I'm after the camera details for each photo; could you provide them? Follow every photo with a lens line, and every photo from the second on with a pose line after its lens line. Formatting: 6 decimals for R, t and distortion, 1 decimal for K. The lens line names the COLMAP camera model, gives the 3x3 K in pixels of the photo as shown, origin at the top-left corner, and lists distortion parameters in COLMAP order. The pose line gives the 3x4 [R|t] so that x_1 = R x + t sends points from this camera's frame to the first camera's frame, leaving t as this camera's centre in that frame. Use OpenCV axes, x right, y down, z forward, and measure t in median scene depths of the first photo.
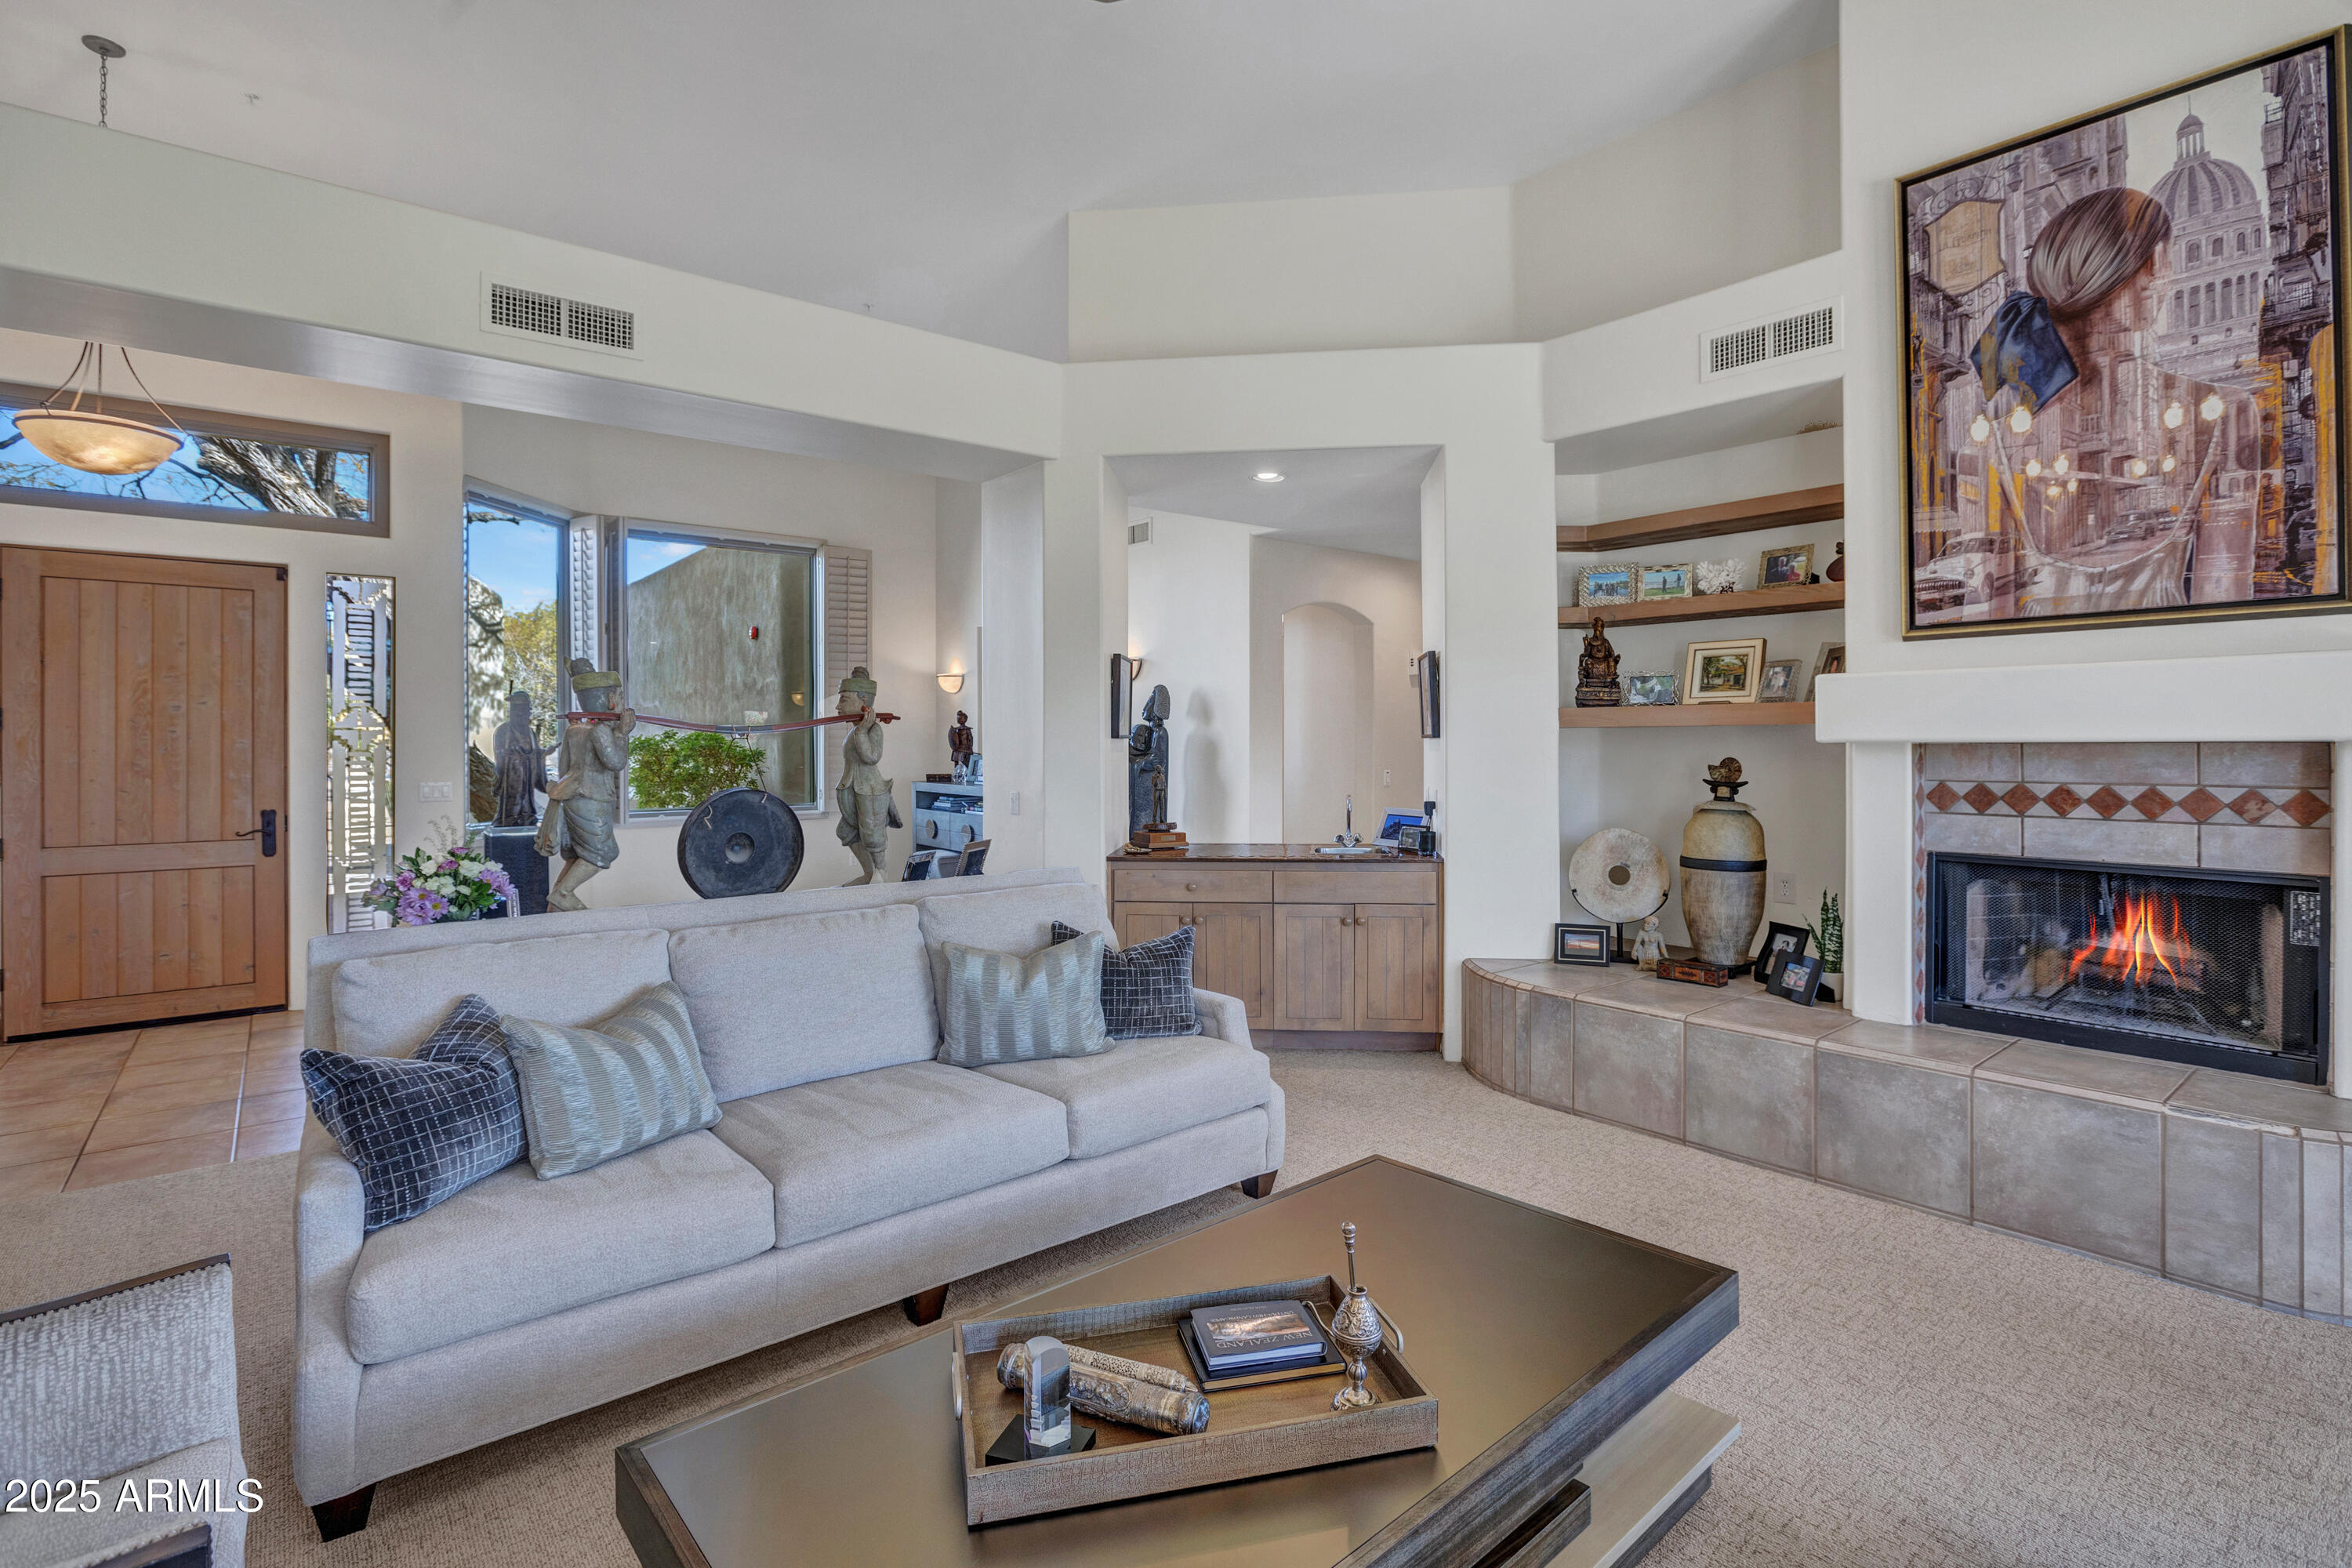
lens RADIAL K [[1104.8, 0, 1165.7], [0, 1104.8, 770.8], [0, 0, 1]] dist [-0.031923, 0.010472]
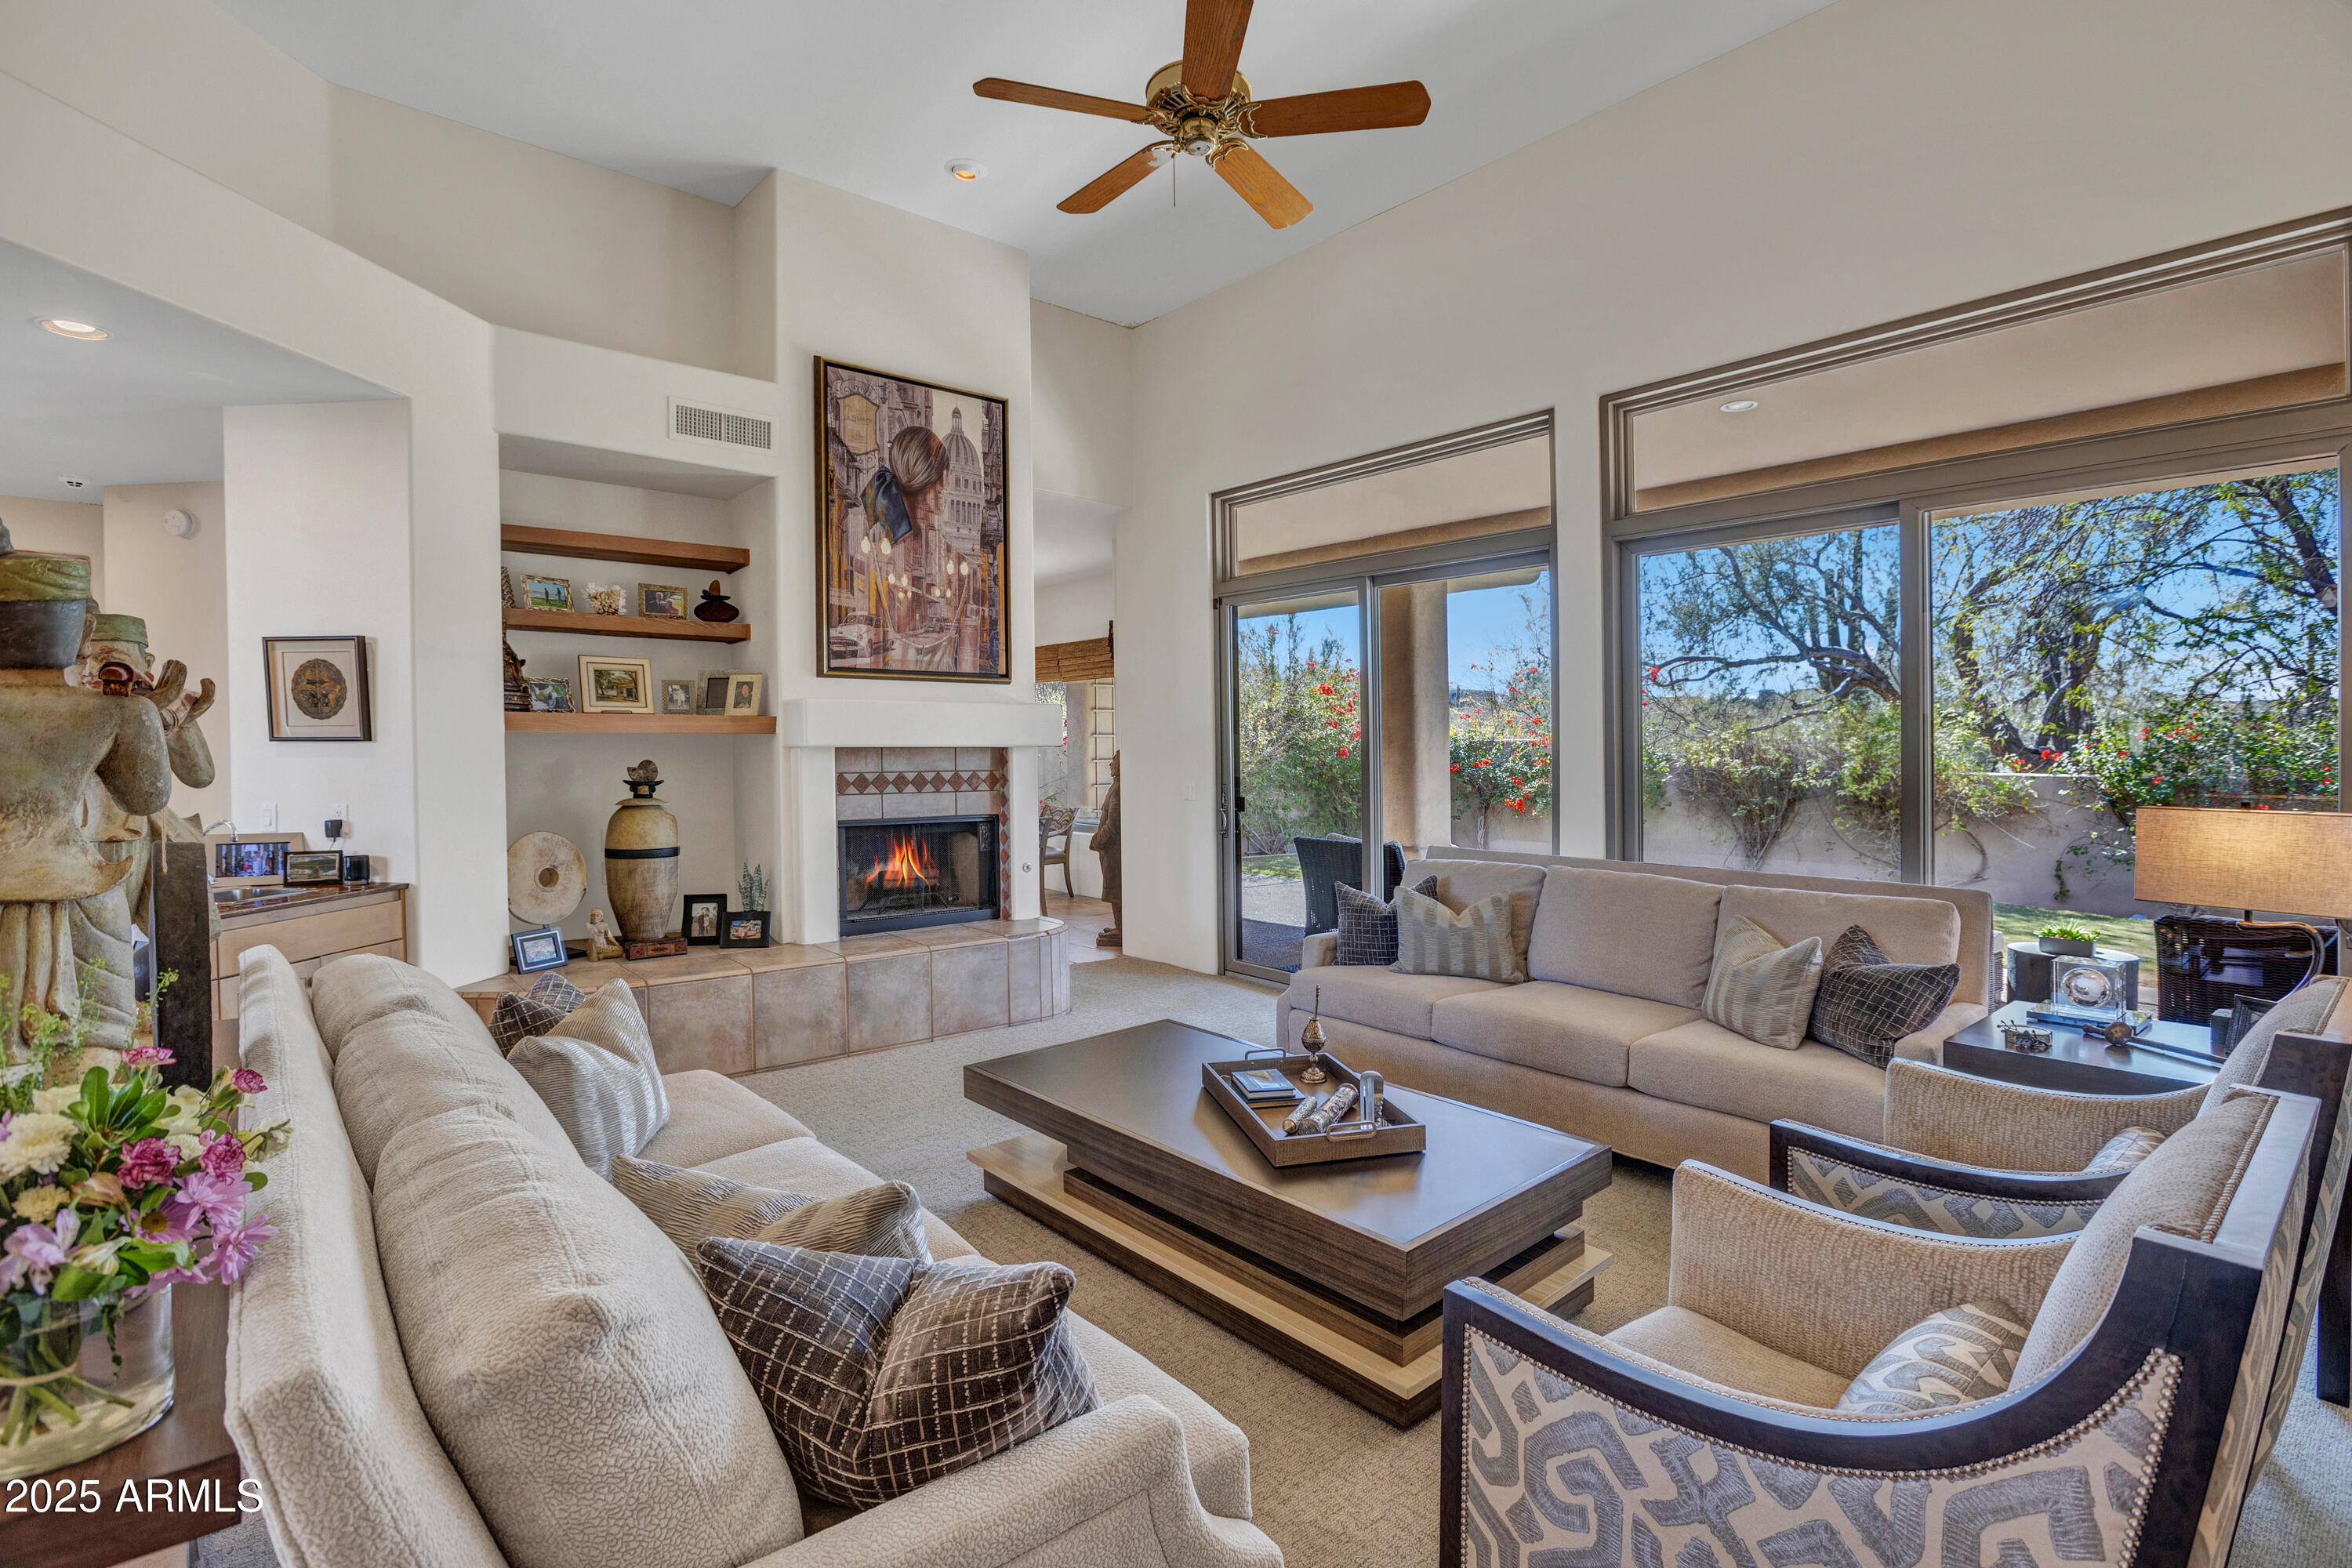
lens RADIAL K [[1104.8, 0, 1184.7], [0, 1104.8, 769.4], [0, 0, 1]] dist [-0.031923, 0.010472]
pose [[-0.014403, -0.018807, 0.999719, -0.838692], [0.024247, 0.999523, 0.019153, -0.013895], [-0.999602, 0.024516, -0.013940, 0.577463]]
